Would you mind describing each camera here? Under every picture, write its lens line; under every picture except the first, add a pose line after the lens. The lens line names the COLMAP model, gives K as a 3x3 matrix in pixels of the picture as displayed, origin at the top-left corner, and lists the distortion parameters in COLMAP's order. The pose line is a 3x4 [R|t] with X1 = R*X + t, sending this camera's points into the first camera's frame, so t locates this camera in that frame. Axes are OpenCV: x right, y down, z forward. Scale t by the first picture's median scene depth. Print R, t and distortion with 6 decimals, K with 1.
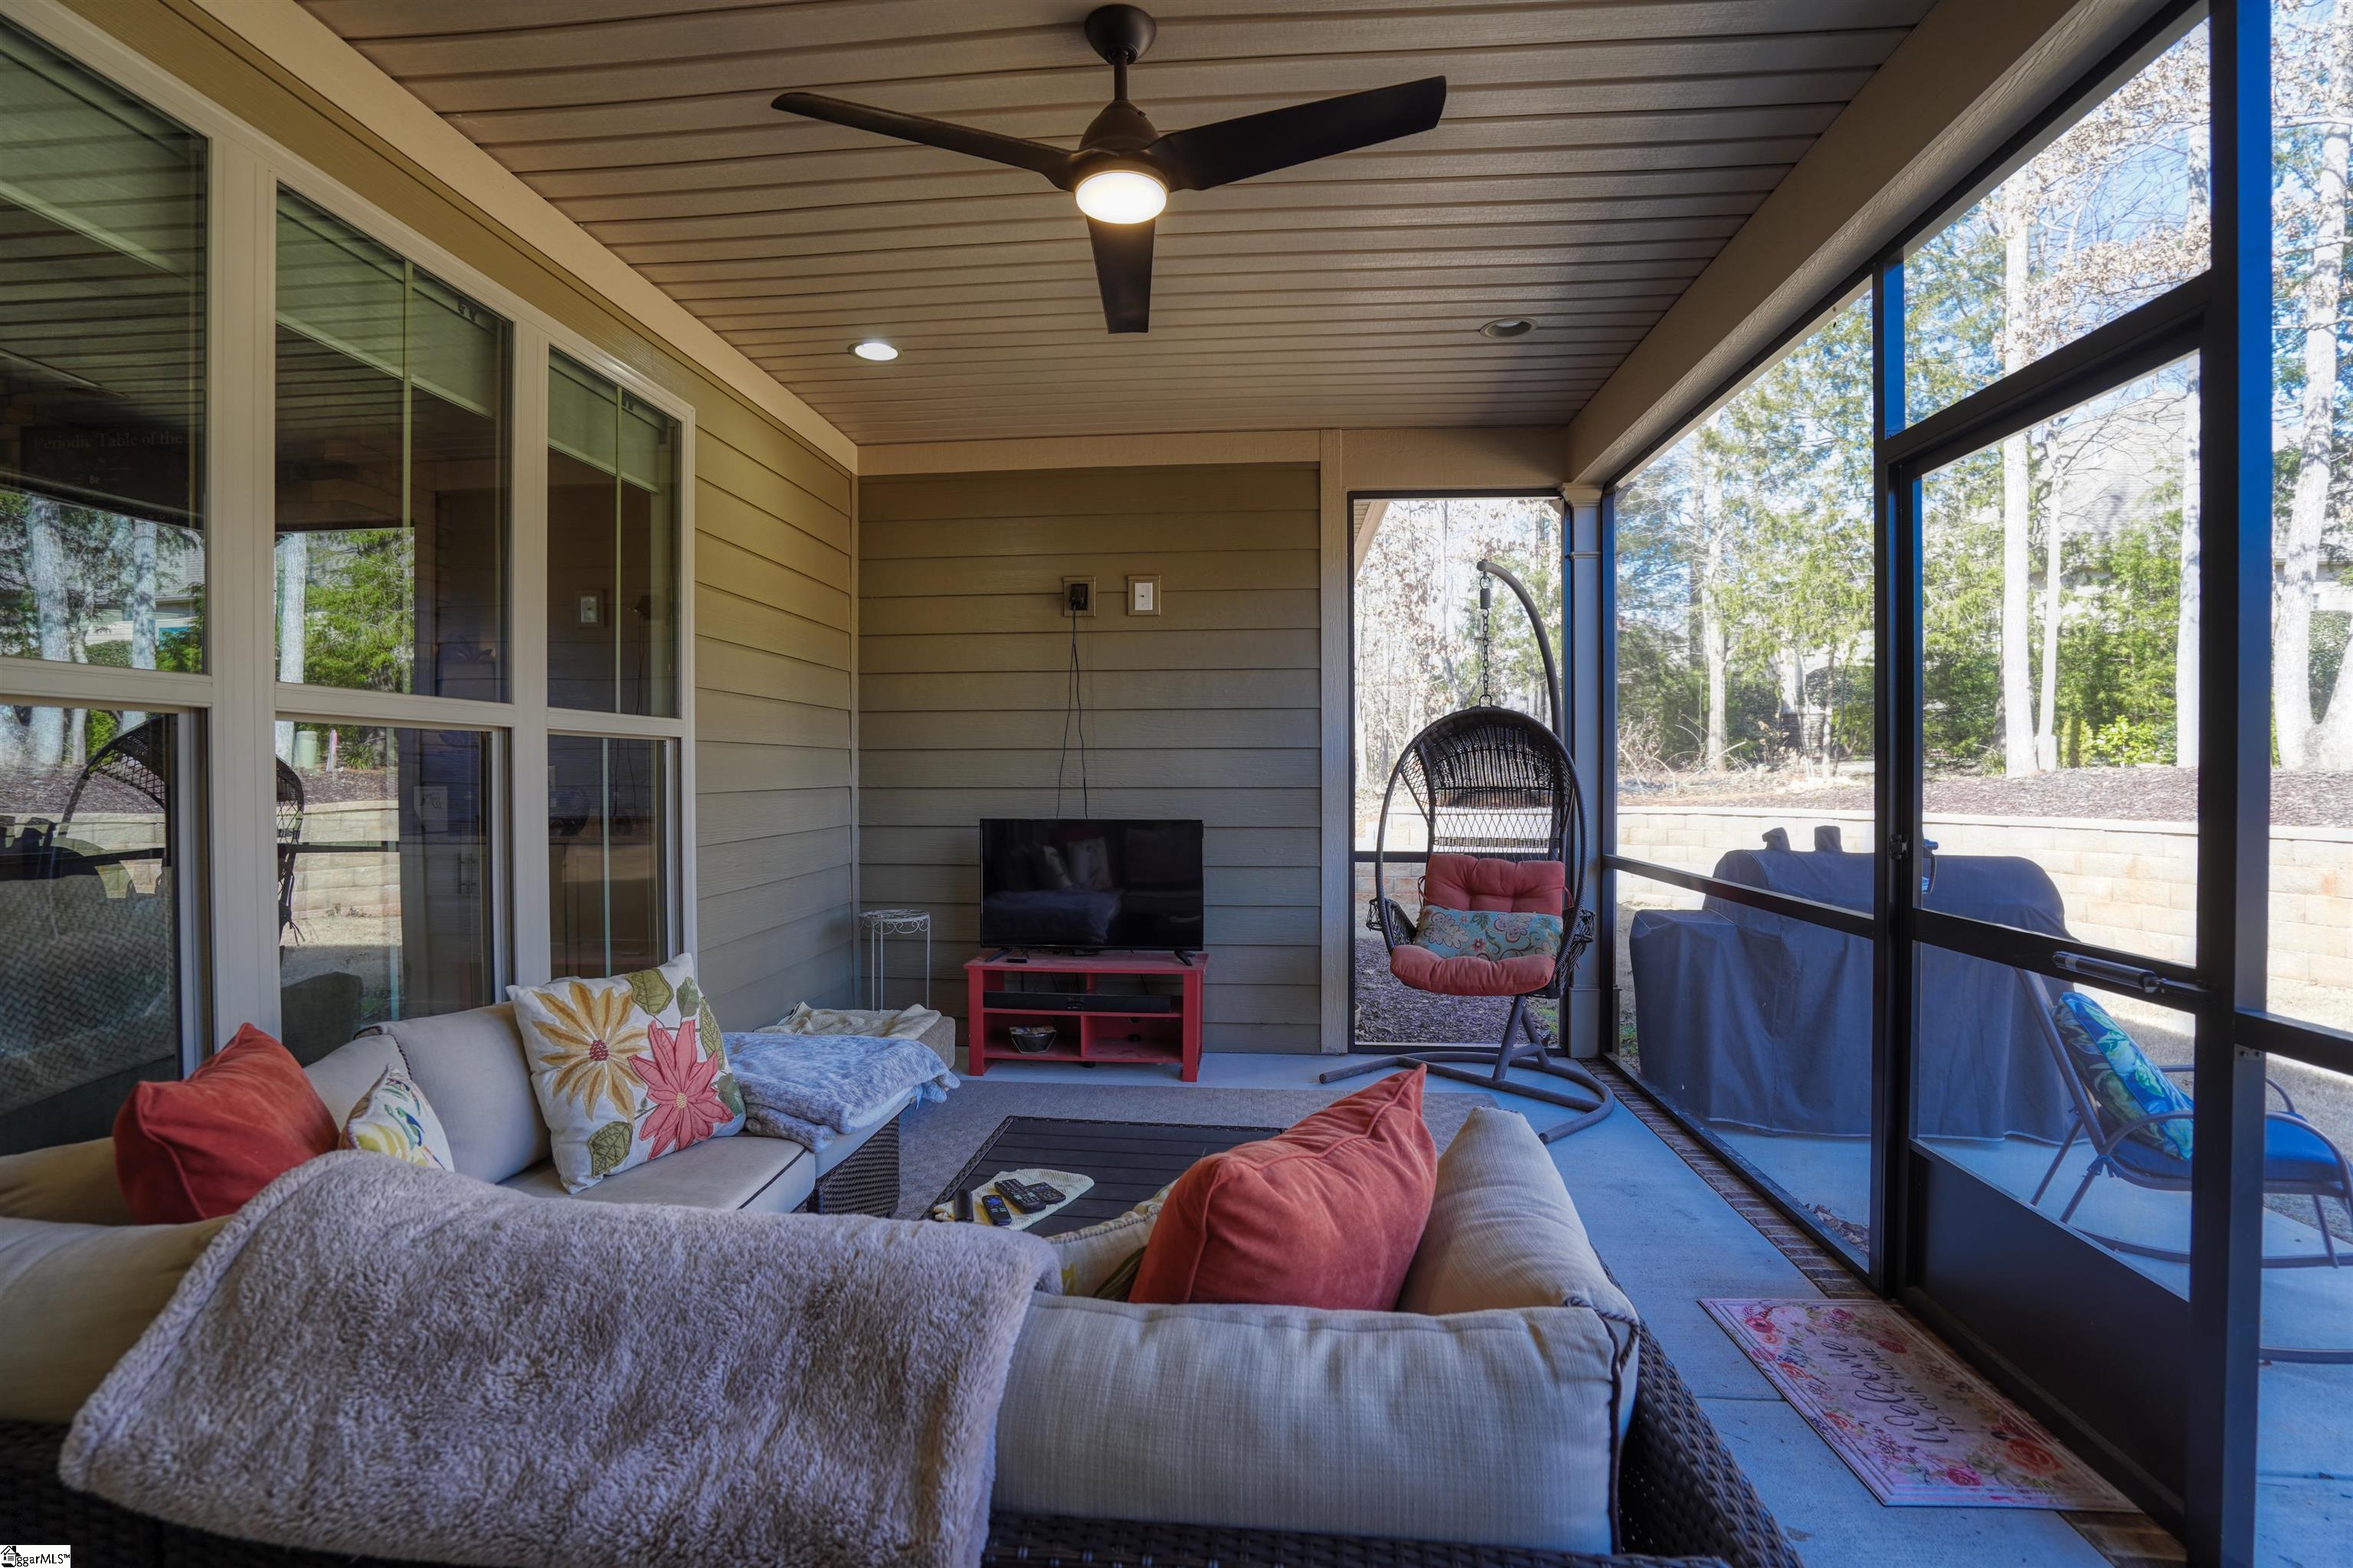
lens RADIAL K [[1091.5, 0, 1164.6], [0, 1091.5, 784.9], [0, 0, 1]] dist [-0.061284, 0.025691]
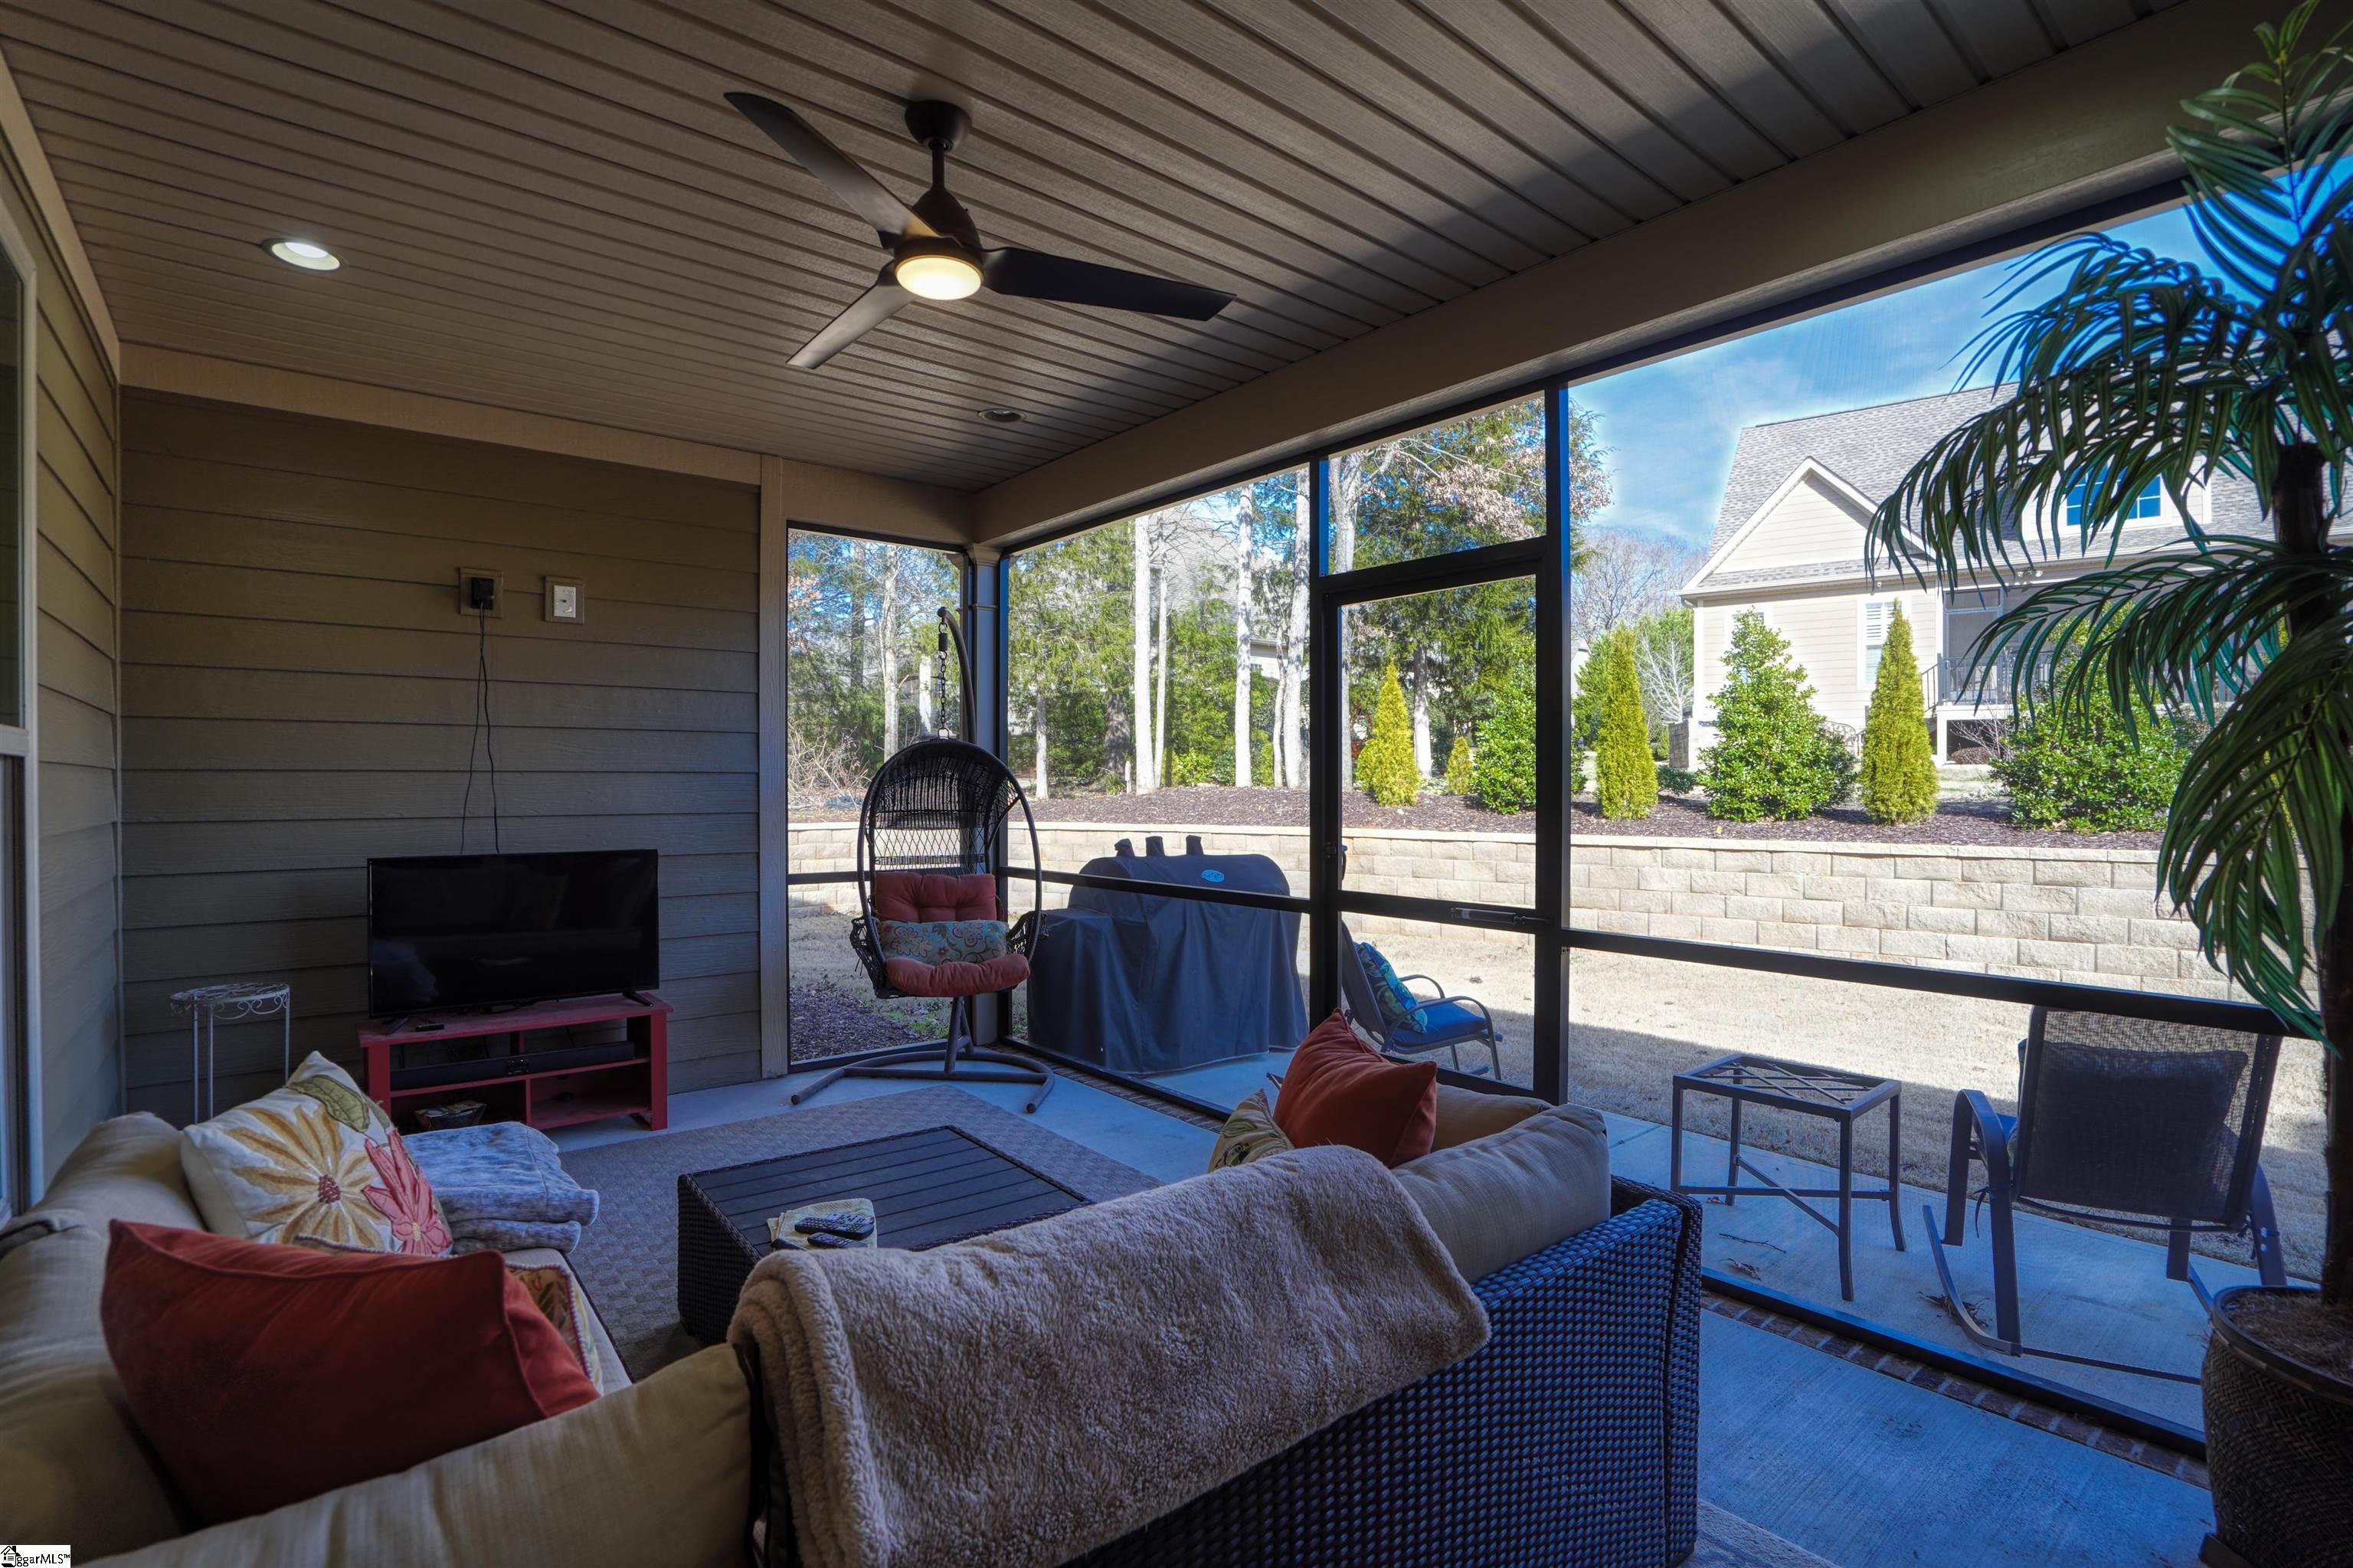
lens RADIAL K [[1089.3, 0, 1170.0], [0, 1089.3, 797.4], [0, 0, 1]] dist [-0.065268, 0.022692]
pose [[0.720047, -0.006311, 0.693897, -0.288140], [0.007536, 0.999971, 0.001275, -0.010522], [-0.693885, 0.004311, 0.720073, 0.029704]]
